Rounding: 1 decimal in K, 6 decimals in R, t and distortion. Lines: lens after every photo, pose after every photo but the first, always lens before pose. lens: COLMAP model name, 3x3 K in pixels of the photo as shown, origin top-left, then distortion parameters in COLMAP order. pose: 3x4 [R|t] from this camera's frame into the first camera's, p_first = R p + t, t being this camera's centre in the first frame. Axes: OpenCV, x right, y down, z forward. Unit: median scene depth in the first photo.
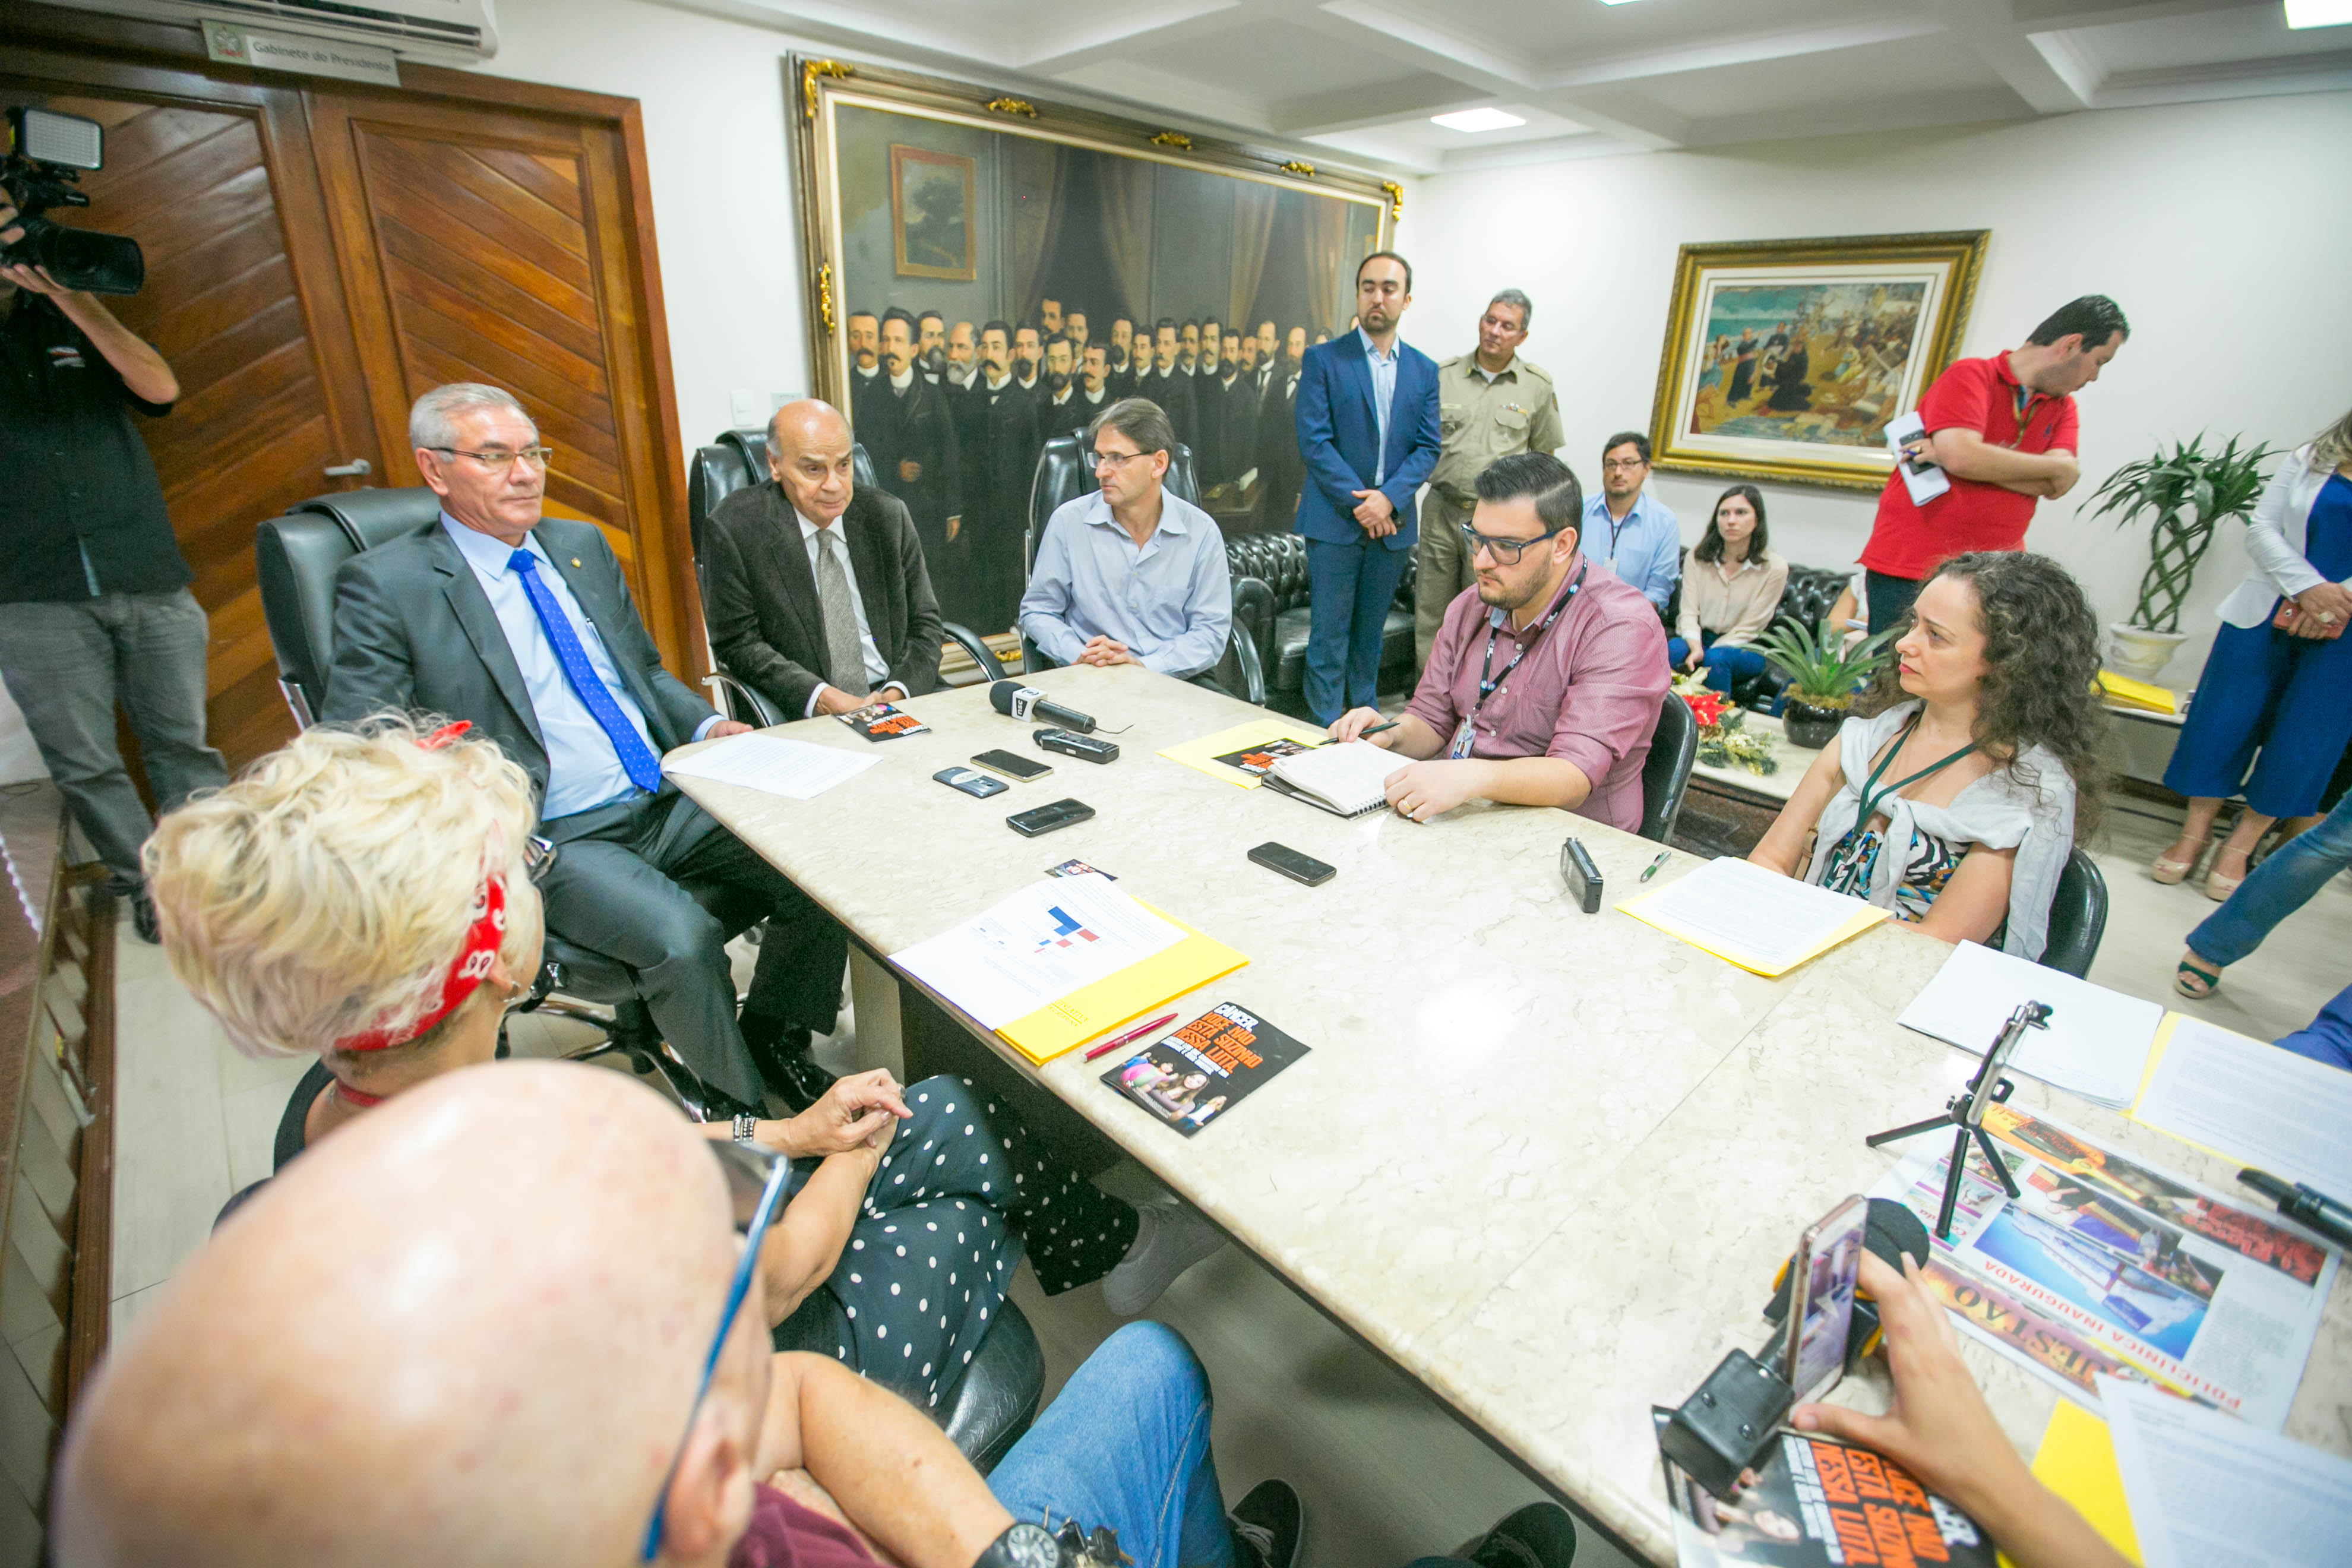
lens RADIAL K [[1053.6, 0, 1170.8], [0, 1053.6, 786.5], [0, 0, 1]] dist [-0.048448, 0.016483]
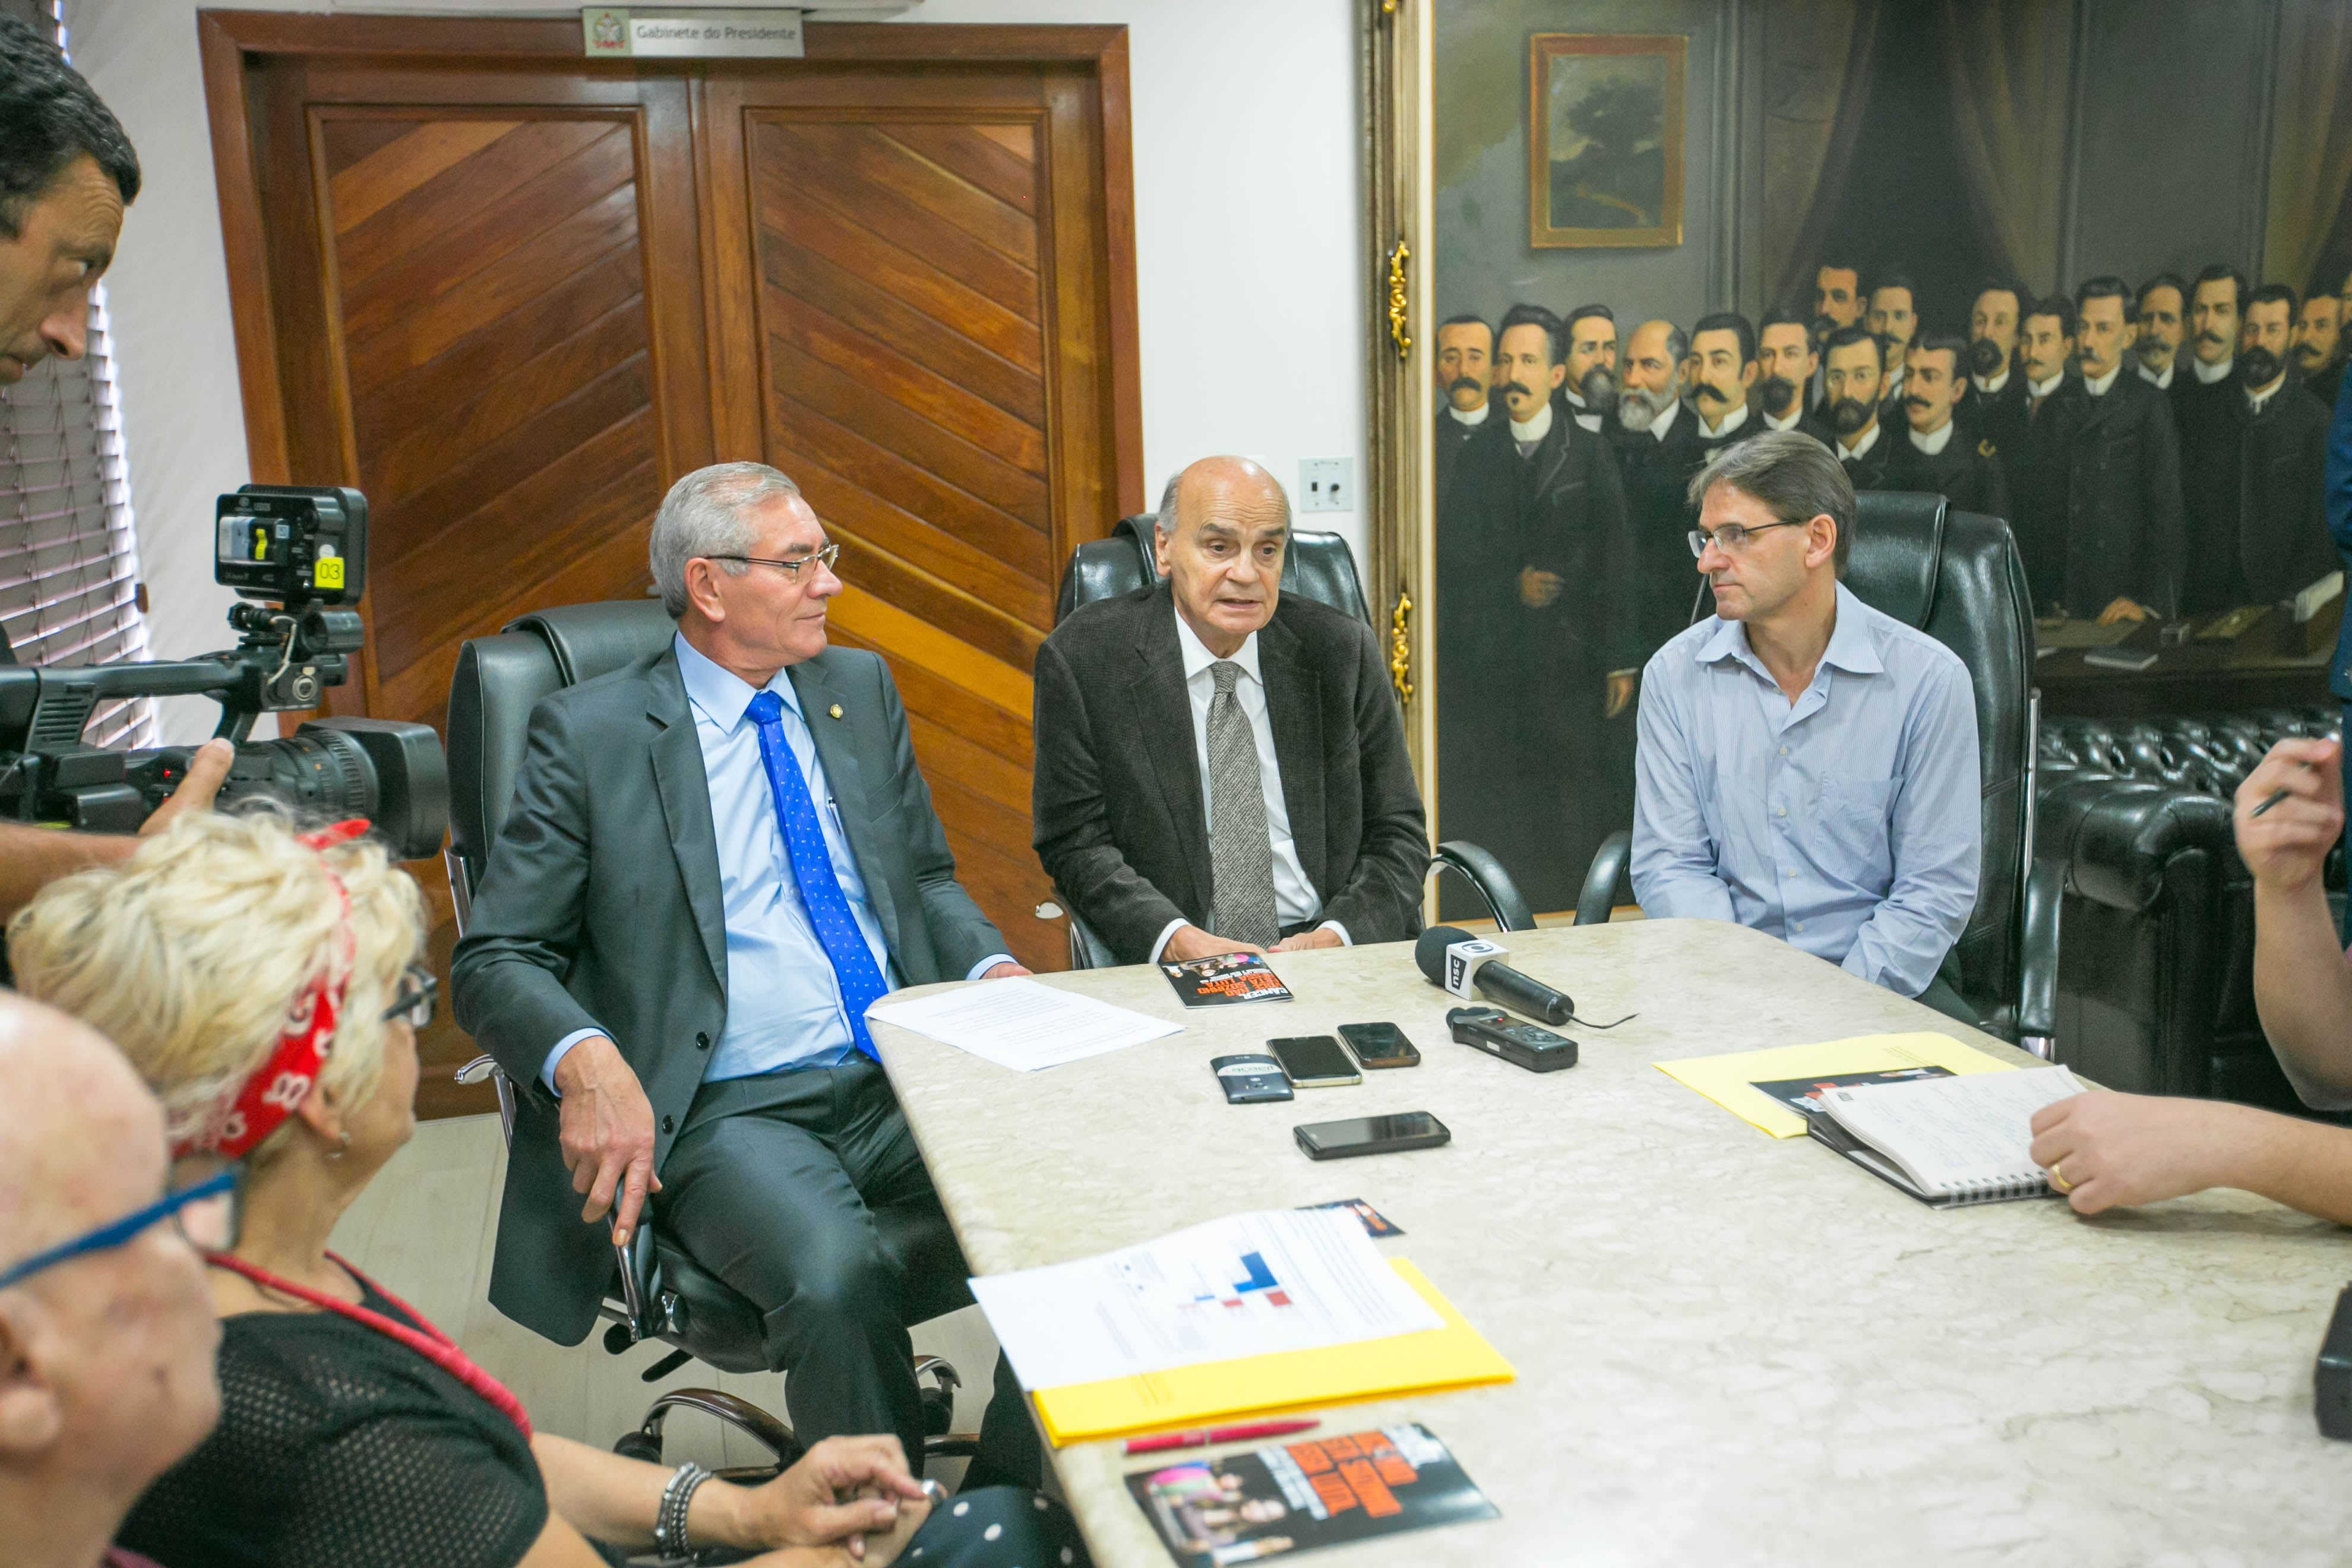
lens RADIAL K [[2194.6, 0, 1172.9], [0, 2194.6, 792.7], [0, 0, 1]] dist [-0.010455, 0.140824]
pose [[0.872533, 0.025873, -0.487870, 0.156260], [-0.127293, 0.976145, -0.175890, 0.030003], [0.471681, 0.215572, 0.855012, -0.046617]]
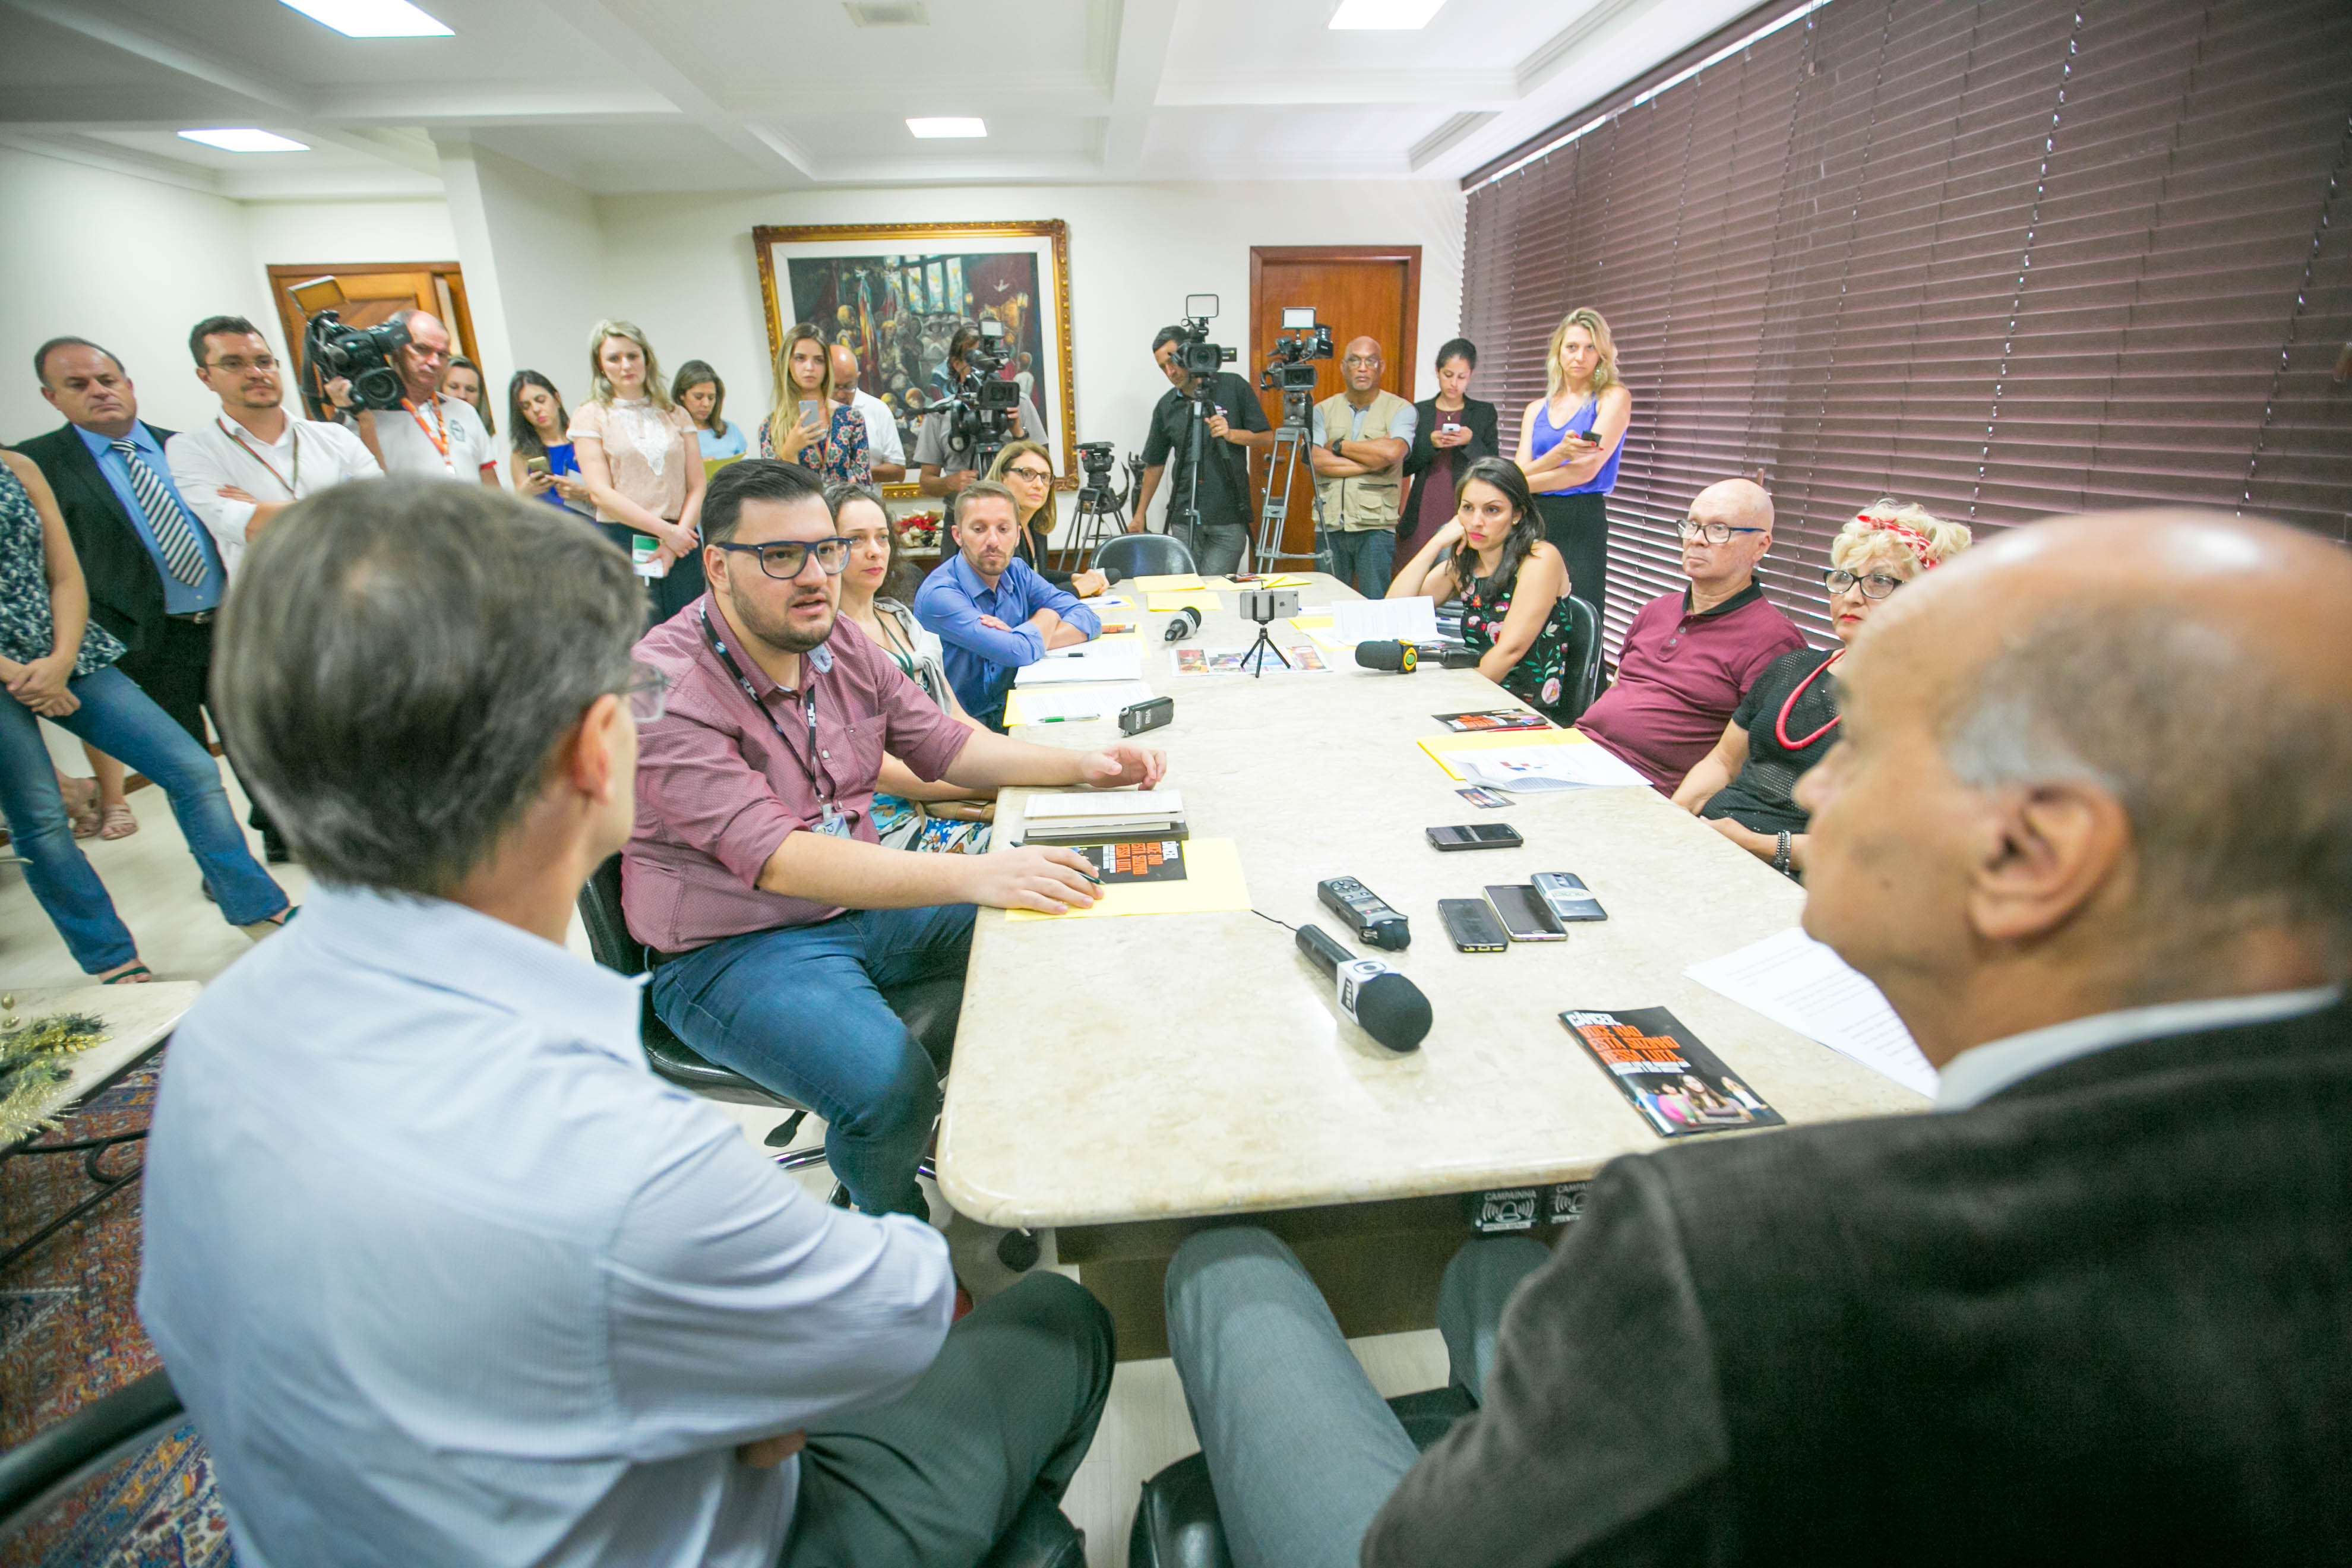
lens RADIAL K [[1053.0, 0, 1176.0], [0, 1053.0, 784.0], [0, 0, 1]] dist [-0.048988, 0.028744]
pose [[-0.801761, -0.215960, 0.557262, -0.176267], [0.225501, 0.754193, 0.616719, -0.277424], [-0.553470, 0.620124, -0.555983, 0.693720]]
